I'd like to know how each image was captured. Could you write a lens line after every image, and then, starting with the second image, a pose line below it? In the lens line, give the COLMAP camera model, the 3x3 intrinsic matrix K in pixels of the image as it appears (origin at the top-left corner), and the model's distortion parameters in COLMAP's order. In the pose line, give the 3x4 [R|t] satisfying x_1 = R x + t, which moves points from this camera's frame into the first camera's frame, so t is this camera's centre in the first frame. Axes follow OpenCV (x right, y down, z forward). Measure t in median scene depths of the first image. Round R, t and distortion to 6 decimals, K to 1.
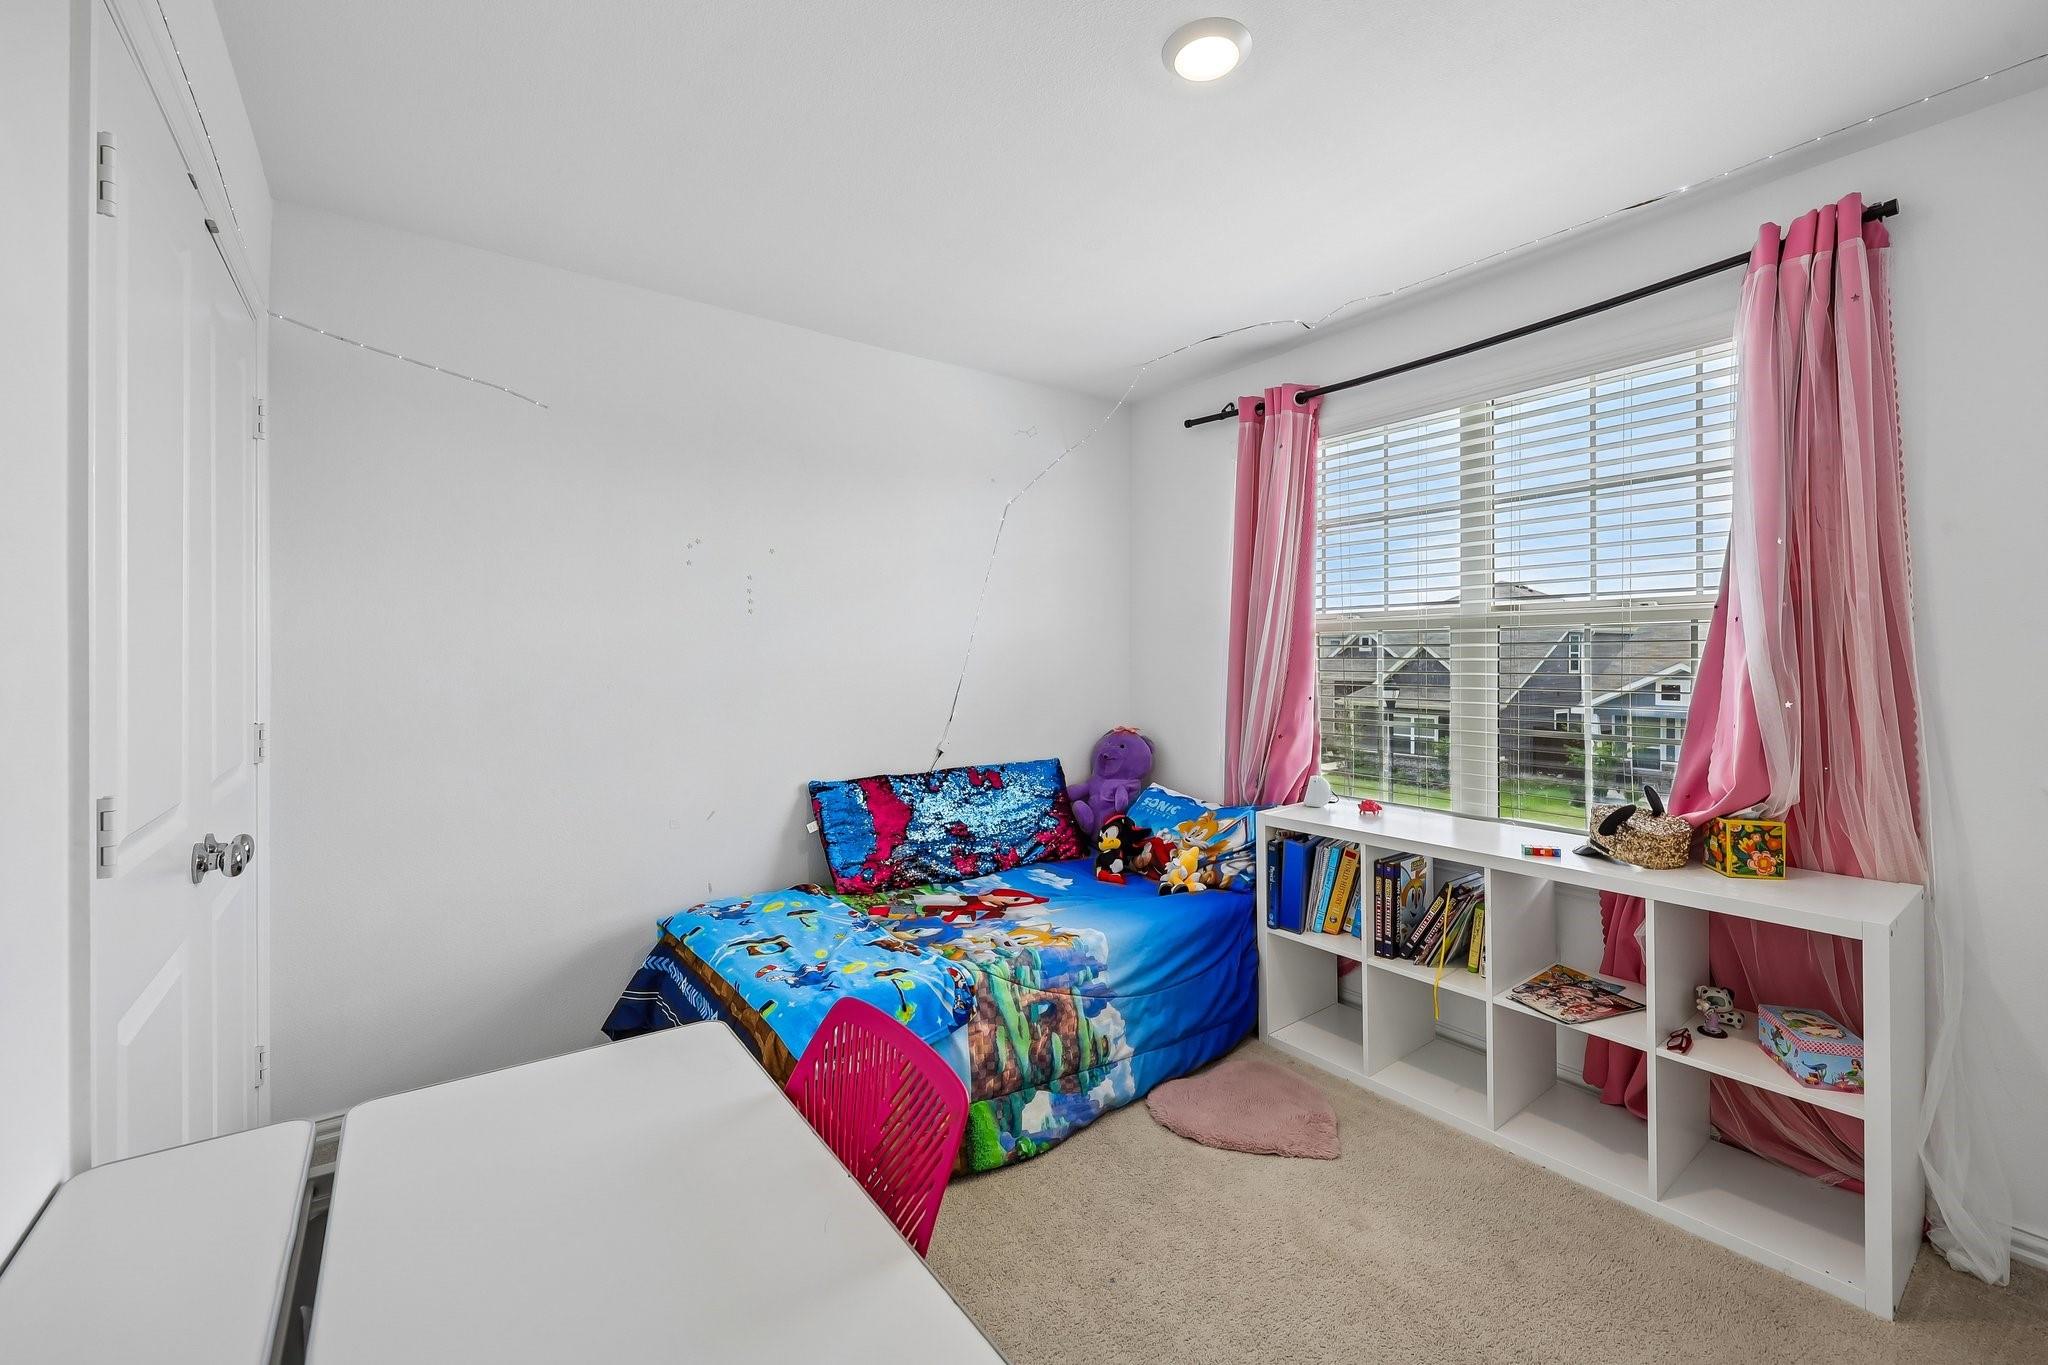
lens RADIAL K [[840.0, 0, 1024.5], [0, 840.0, 668.6], [0, 0, 1]] dist [-0.000094, 0.000101]
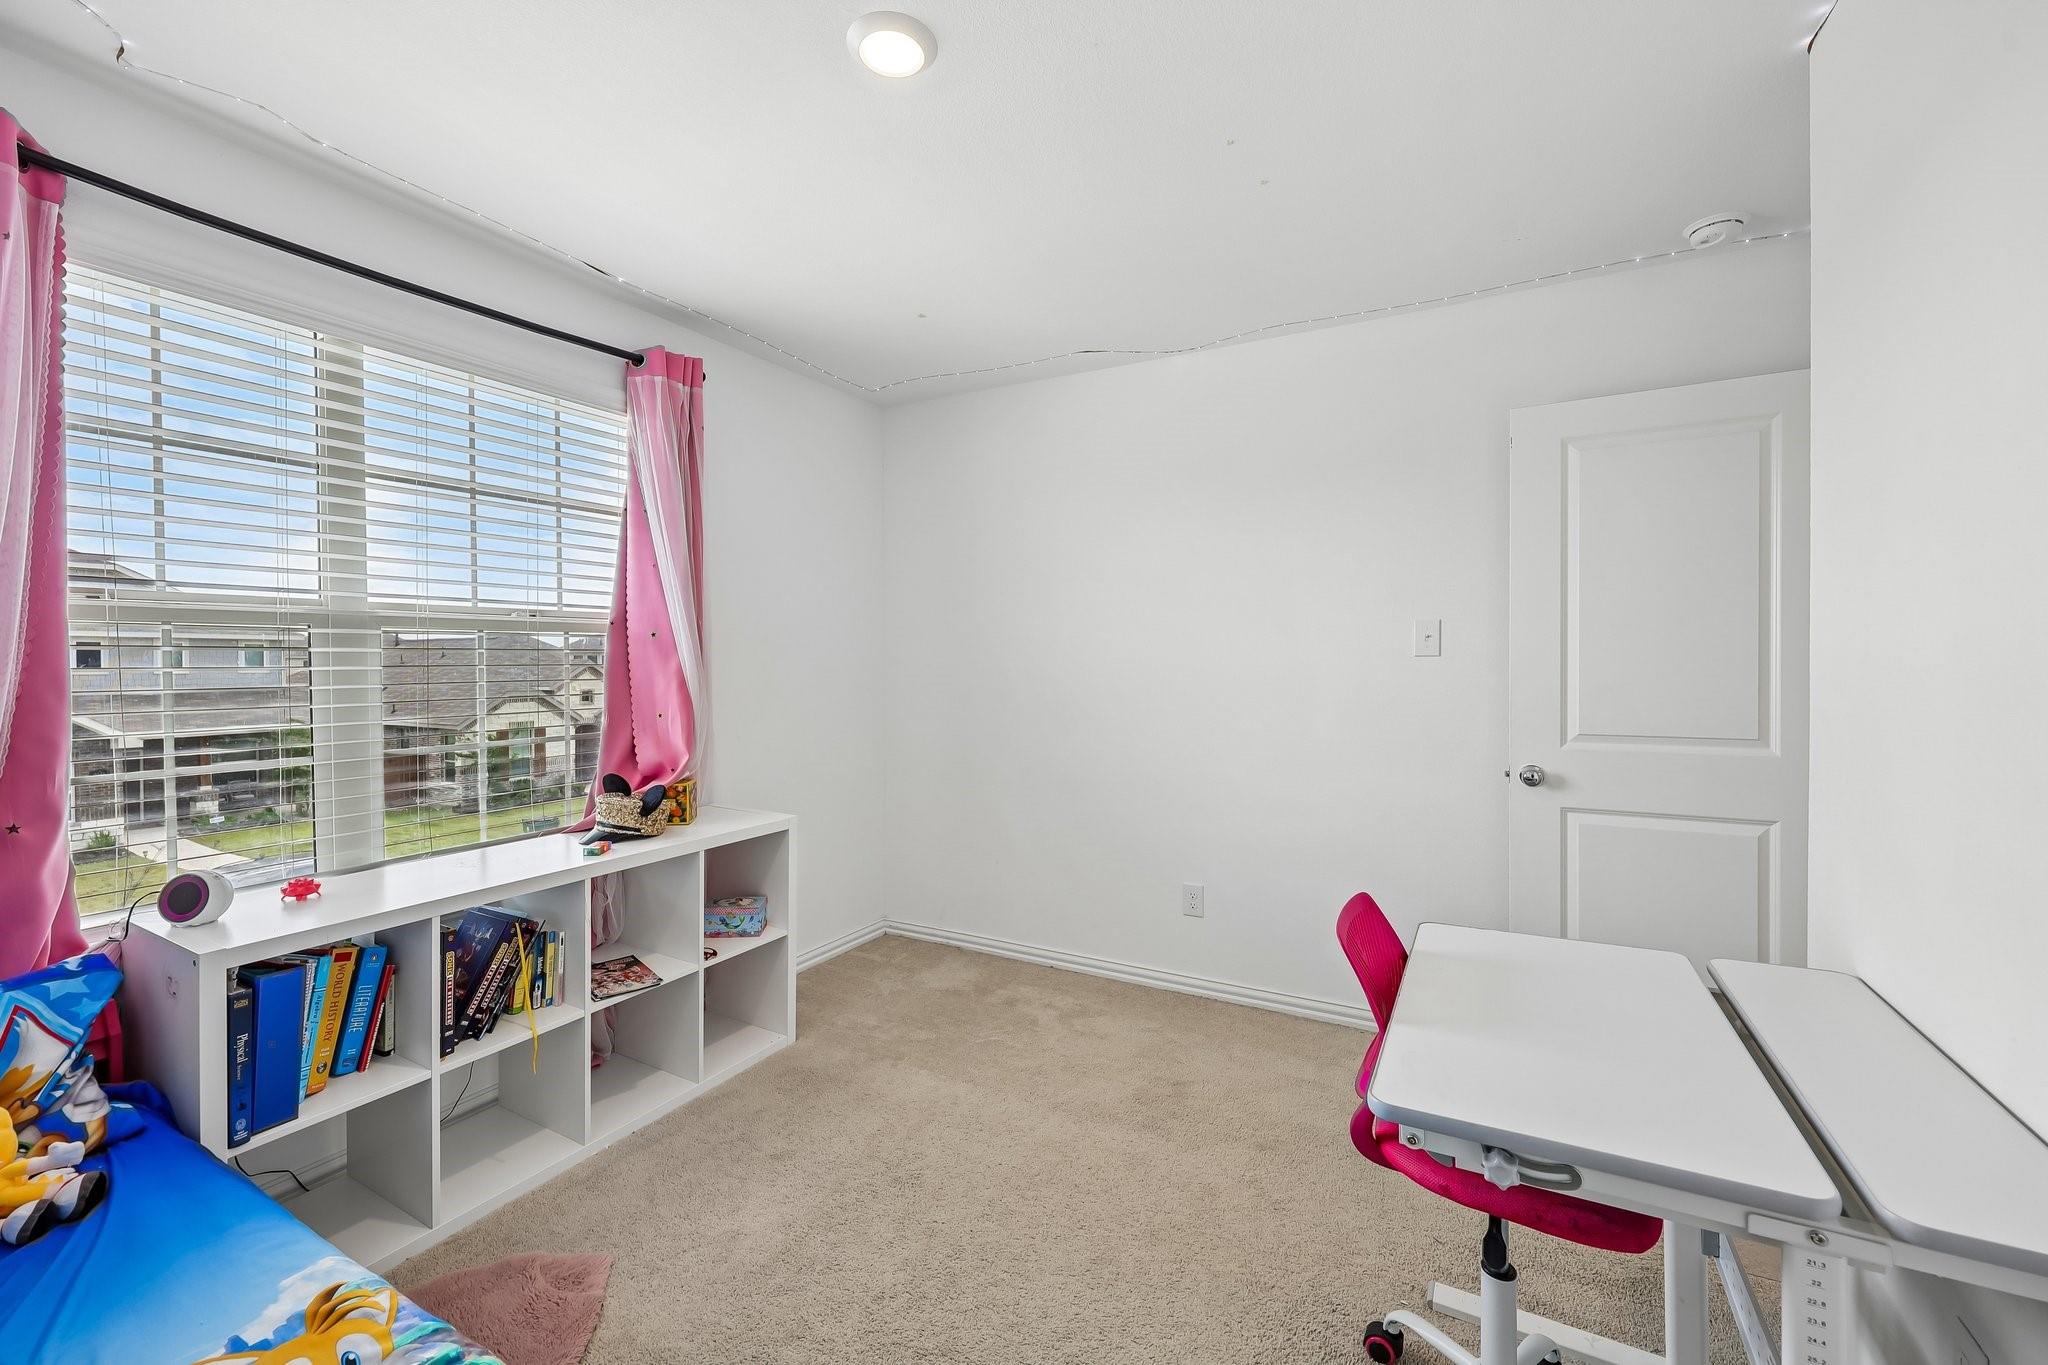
lens RADIAL K [[844.2, 0, 1027.2], [0, 844.2, 664.9], [0, 0, 1]] dist [0.030404, 0.000082]
pose [[-0.415480, -0.007433, 0.909572, -0.504759], [0.007844, 0.999900, 0.011755, -0.018977], [-0.909569, 0.012018, -0.415380, 0.832227]]
